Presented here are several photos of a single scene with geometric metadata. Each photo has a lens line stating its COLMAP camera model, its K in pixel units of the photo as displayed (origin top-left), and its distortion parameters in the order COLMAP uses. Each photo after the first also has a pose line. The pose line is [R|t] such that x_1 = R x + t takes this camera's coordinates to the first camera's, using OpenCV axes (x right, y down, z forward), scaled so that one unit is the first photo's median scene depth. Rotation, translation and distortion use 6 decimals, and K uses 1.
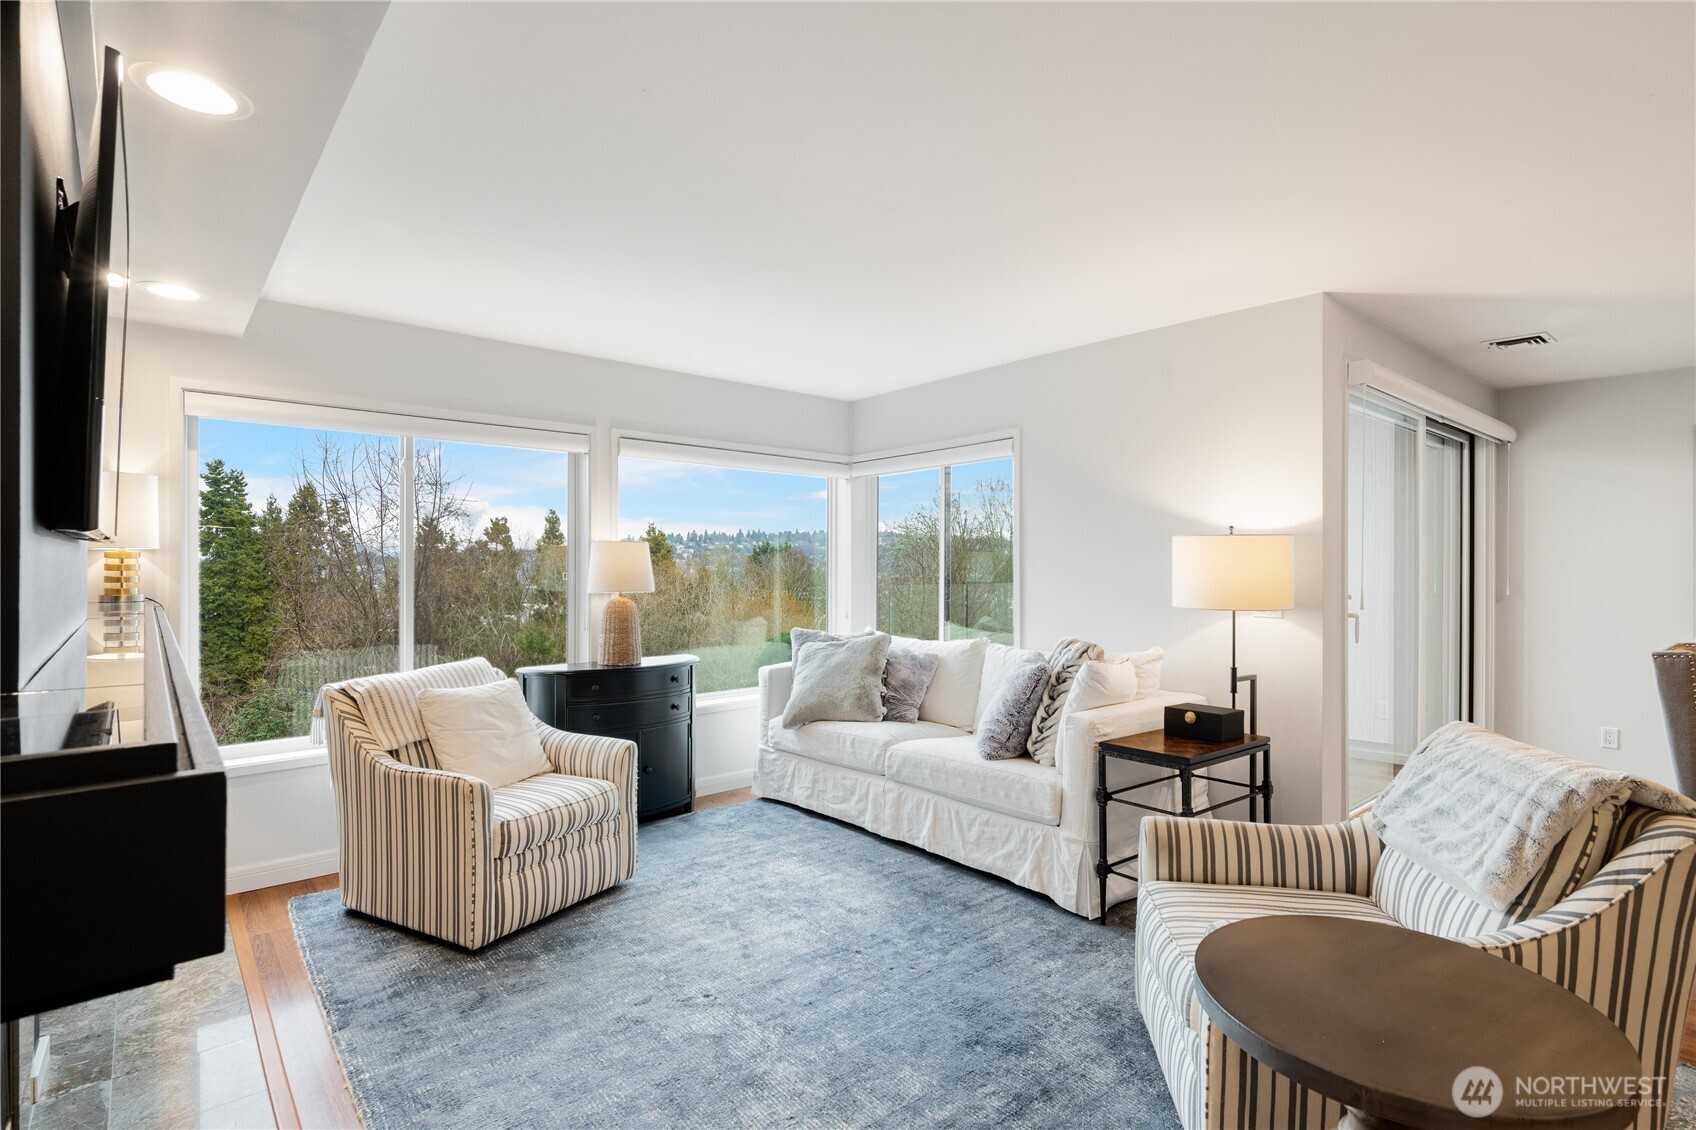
lens RADIAL K [[810.3, 0, 860.7], [0, 810.3, 577.7], [0, 0, 1]] dist [-0.006240, -0.000510]
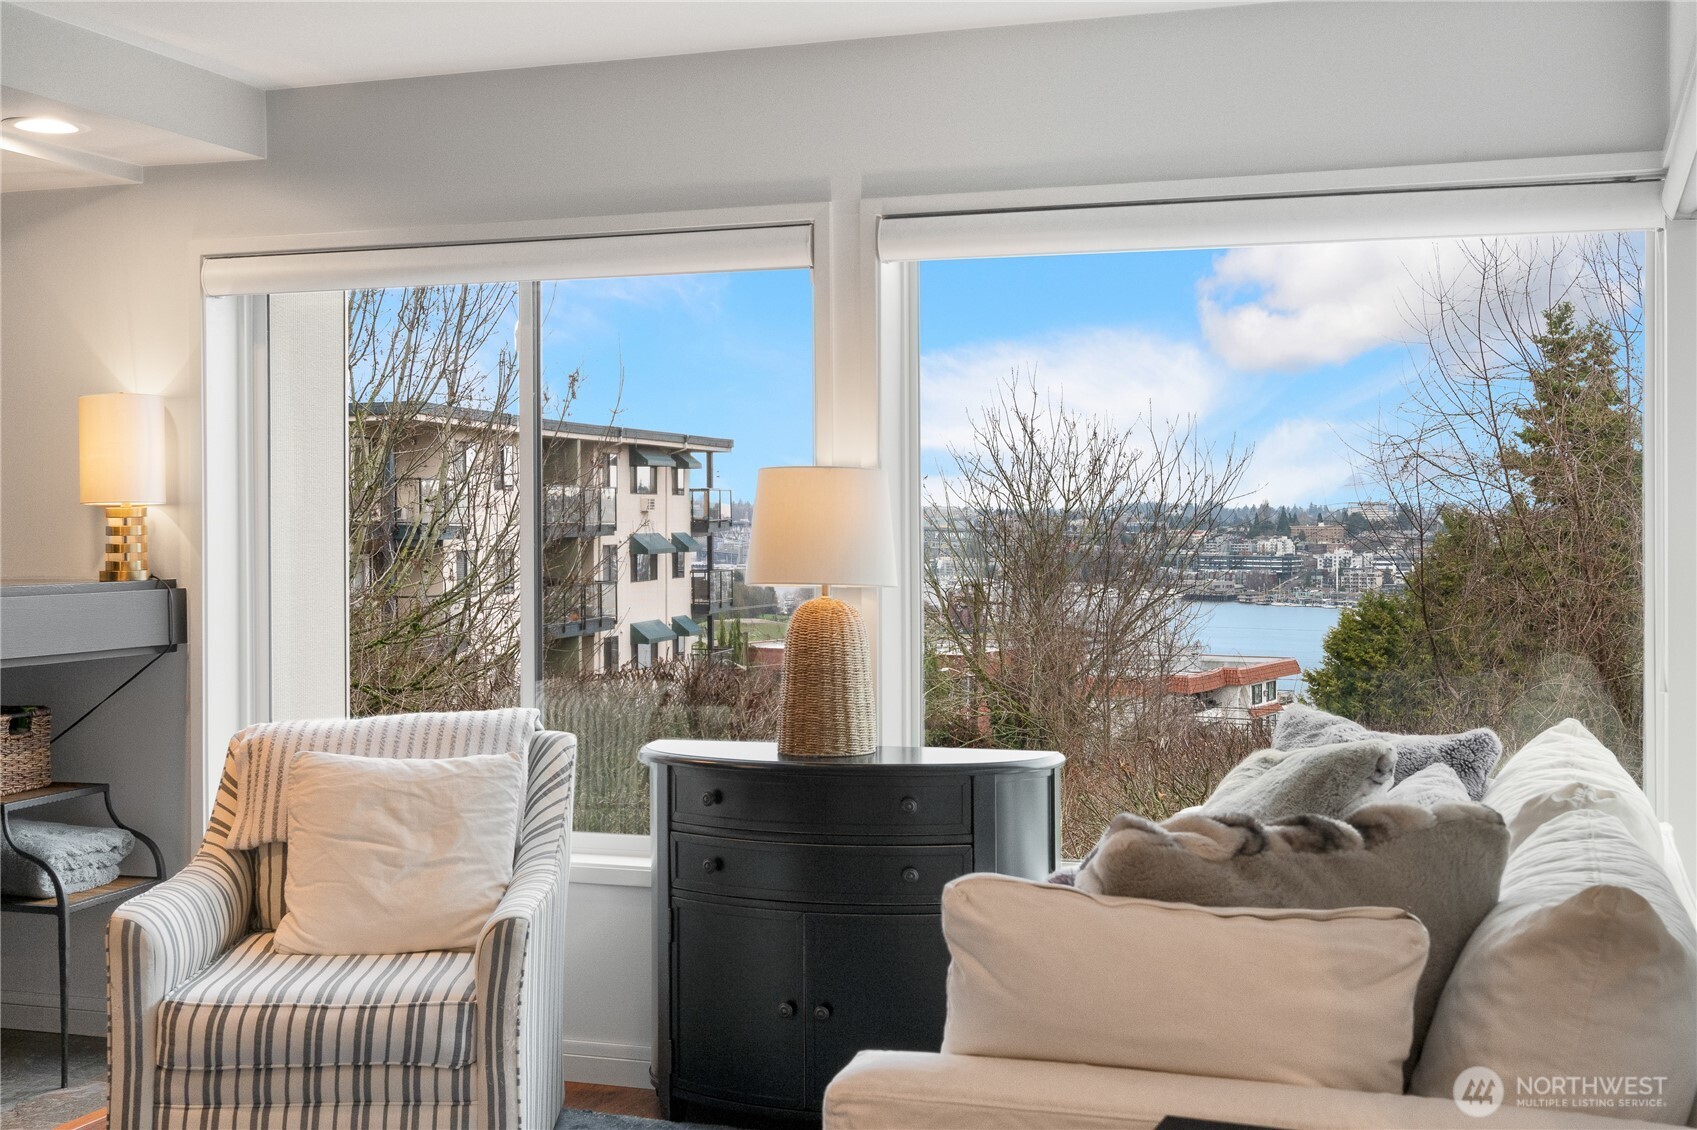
lens RADIAL K [[2054.4, 0, 863.9], [0, 2054.4, 537.2], [0, 0, 1]] dist [-0.000879, 0.000000]
pose [[0.514949, 0.000484, -0.857221, 0.617699], [-0.006749, 0.999971, -0.003490, -0.003515], [0.857194, 0.007582, 0.514937, 0.443228]]
